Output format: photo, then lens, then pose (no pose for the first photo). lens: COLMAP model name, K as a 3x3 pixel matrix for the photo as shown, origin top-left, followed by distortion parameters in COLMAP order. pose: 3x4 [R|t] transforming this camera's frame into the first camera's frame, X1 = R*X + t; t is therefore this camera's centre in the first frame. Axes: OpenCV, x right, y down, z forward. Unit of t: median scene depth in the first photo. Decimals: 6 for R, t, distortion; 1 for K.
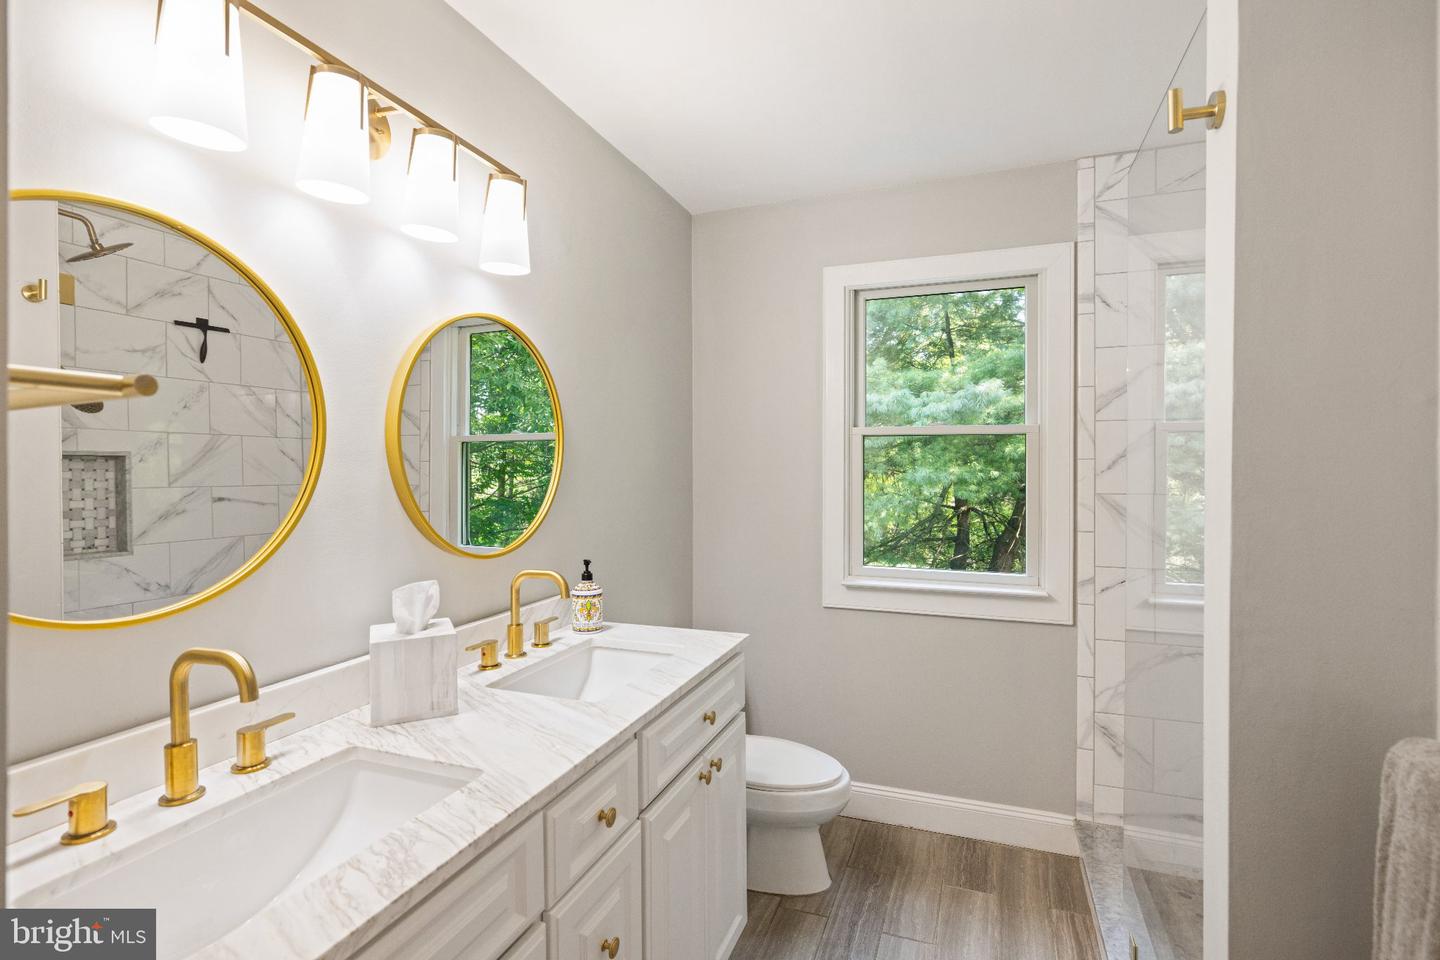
lens RADIAL K [[680.1, 0, 714.0], [0, 680.1, 455.4], [0, 0, 1]] dist [-0.001504, 0.001356]
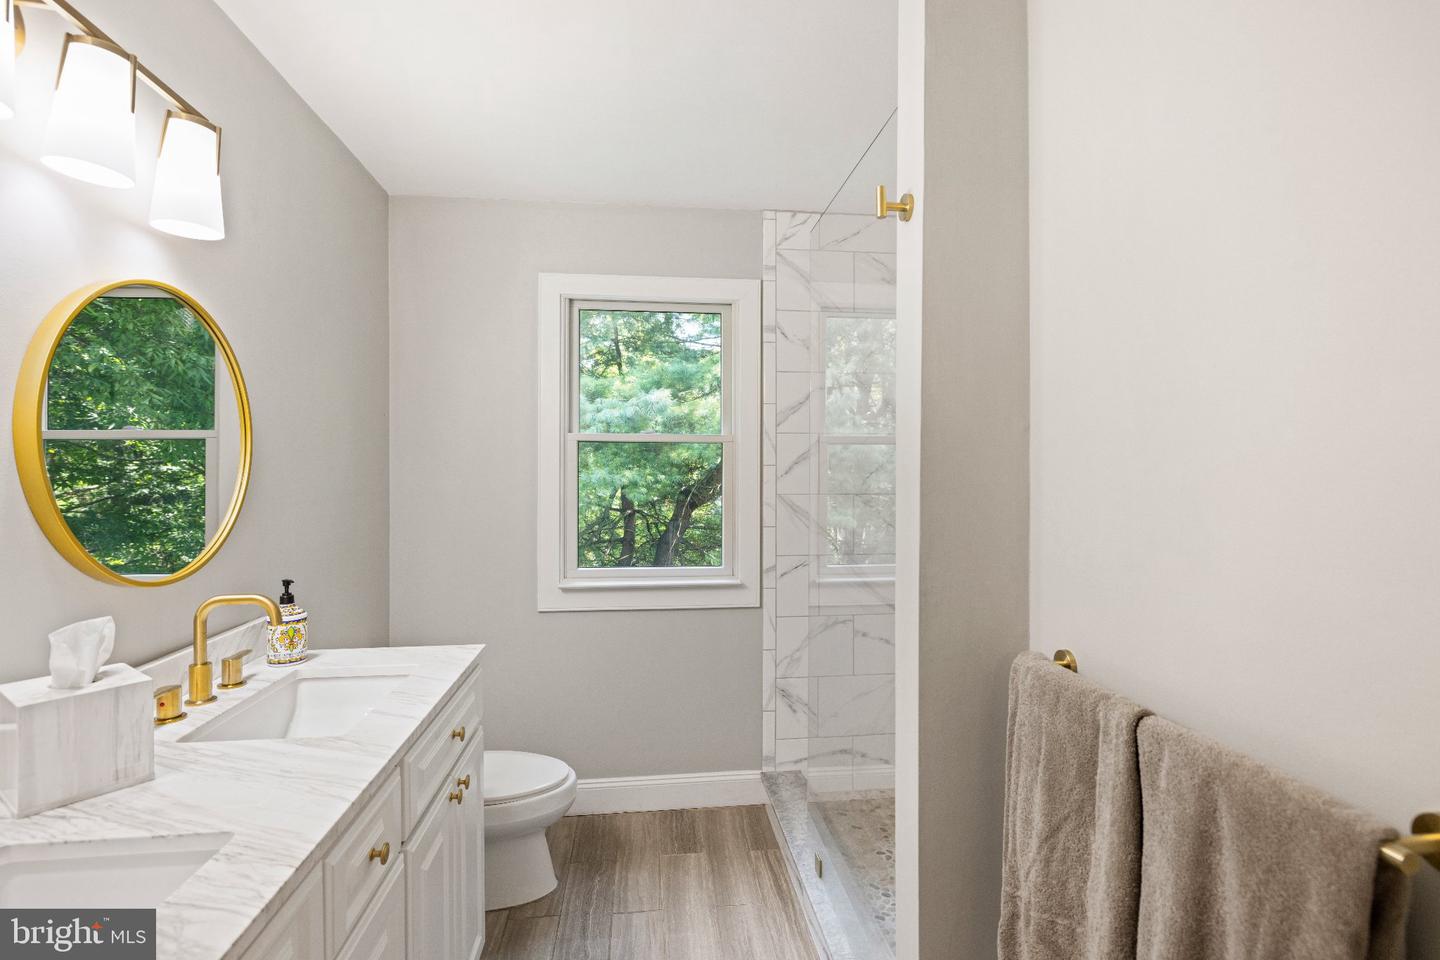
lens RADIAL K [[680.1, 0, 714.0], [0, 680.1, 455.4], [0, 0, 1]] dist [-0.001504, 0.001356]
pose [[0.891544, 0.010816, 0.452804, -0.104608], [-0.007899, 0.999934, -0.008333, -0.001135], [-0.452864, 0.003853, 0.891571, -0.013788]]
